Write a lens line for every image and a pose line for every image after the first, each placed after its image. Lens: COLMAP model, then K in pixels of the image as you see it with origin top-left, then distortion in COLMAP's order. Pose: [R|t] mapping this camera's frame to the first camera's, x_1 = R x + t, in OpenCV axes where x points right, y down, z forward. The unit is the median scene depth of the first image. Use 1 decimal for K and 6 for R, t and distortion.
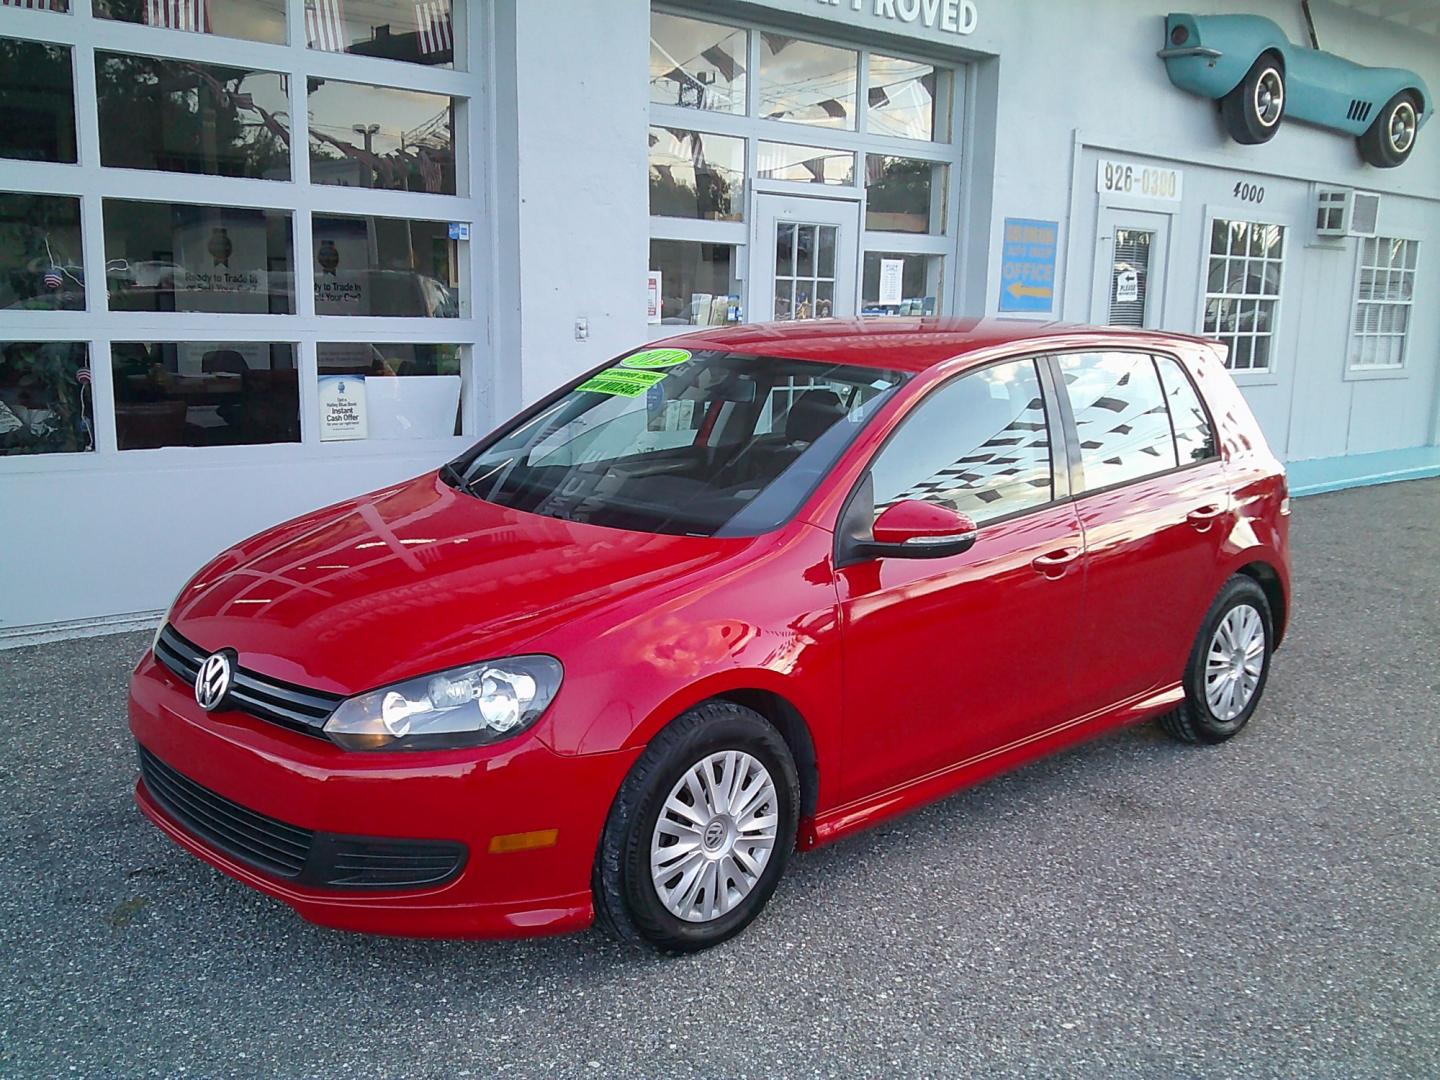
lens RADIAL K [[1439.9, 0, 713.4], [0, 1439.9, 631.7], [0, 0, 1]] dist [0.140792, -0.351145]
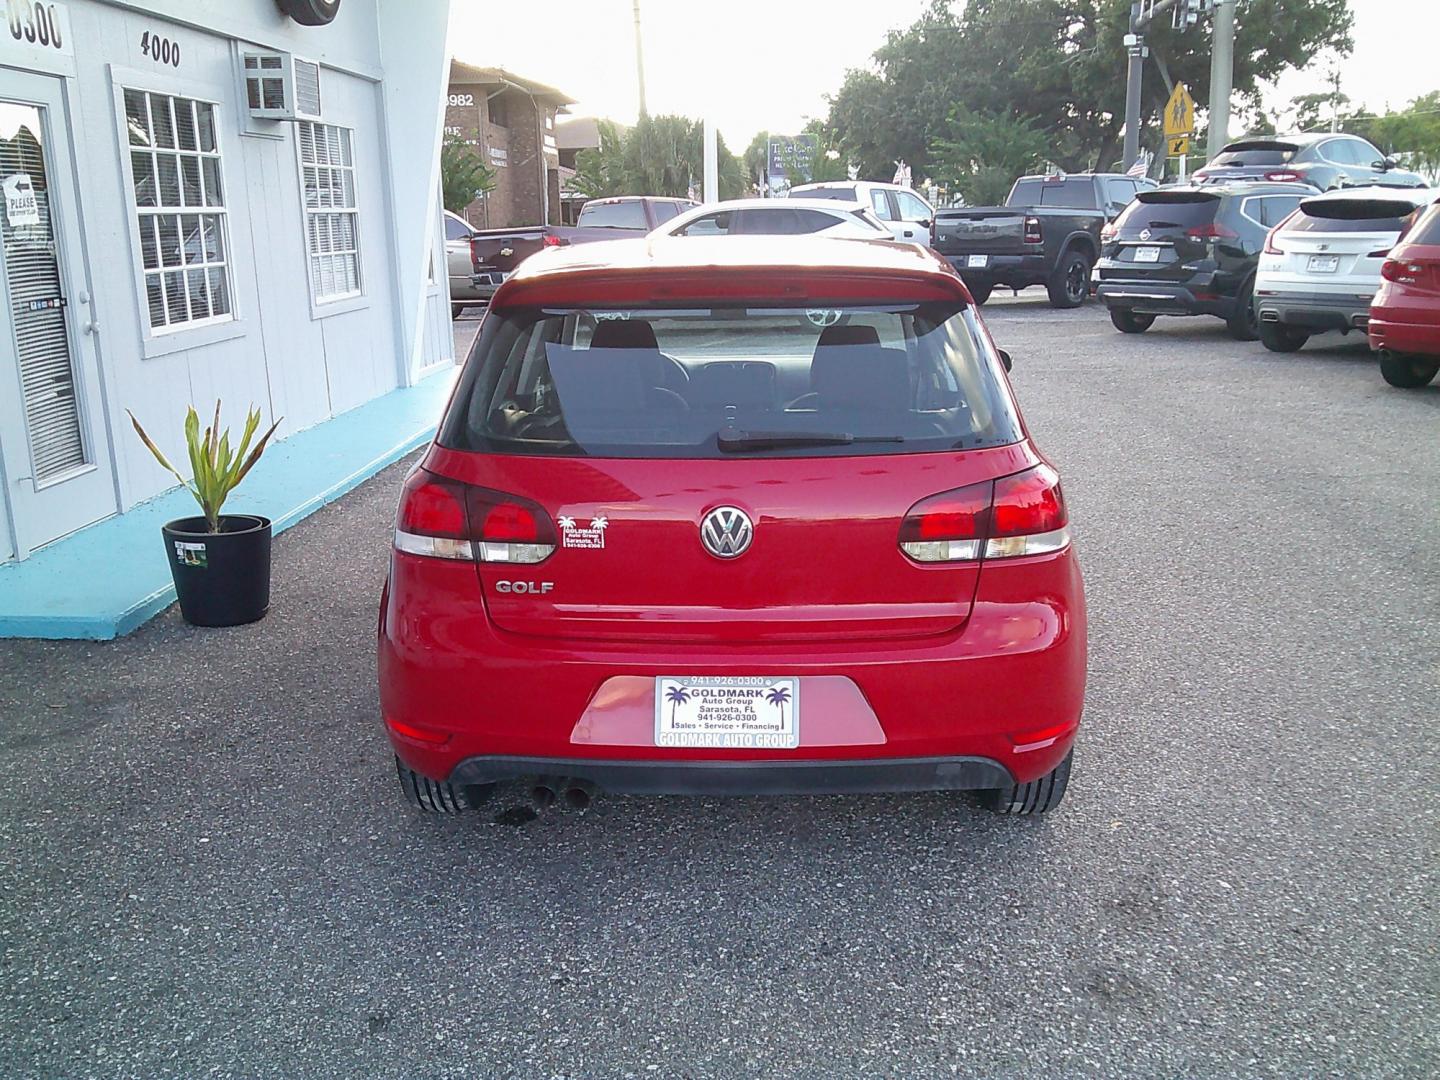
lens RADIAL K [[1452.8, 0, 723.4], [0, 1452.8, 641.4], [0, 0, 1]] dist [0.037175, -0.096147]
pose [[0.706912, -0.226254, 0.670138, 0.112160], [0.178707, 0.973851, 0.140280, -0.203976], [-0.684353, 0.020593, 0.728860, 0.817886]]
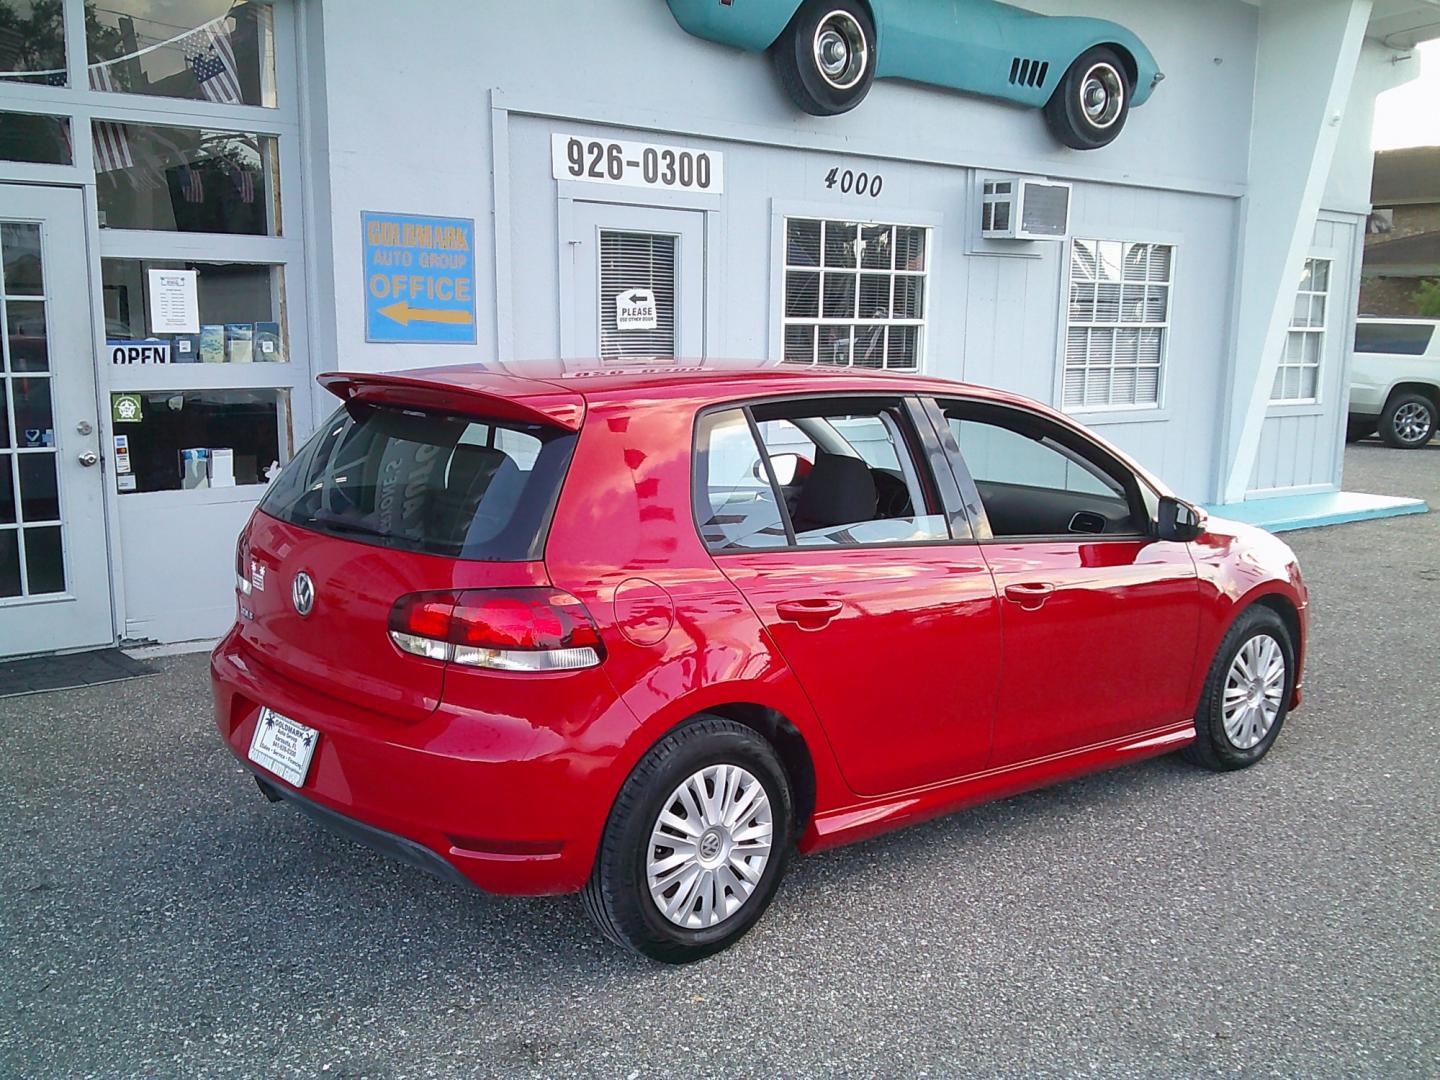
lens RADIAL K [[1439.9, 0, 713.4], [0, 1439.9, 631.7], [0, 0, 1]] dist [0.140792, -0.351145]
pose [[0.998769, 0.002363, -0.049540, 0.753346], [-0.003207, 0.999851, -0.016960, -0.128602], [0.049492, 0.017098, 0.998628, 0.570485]]
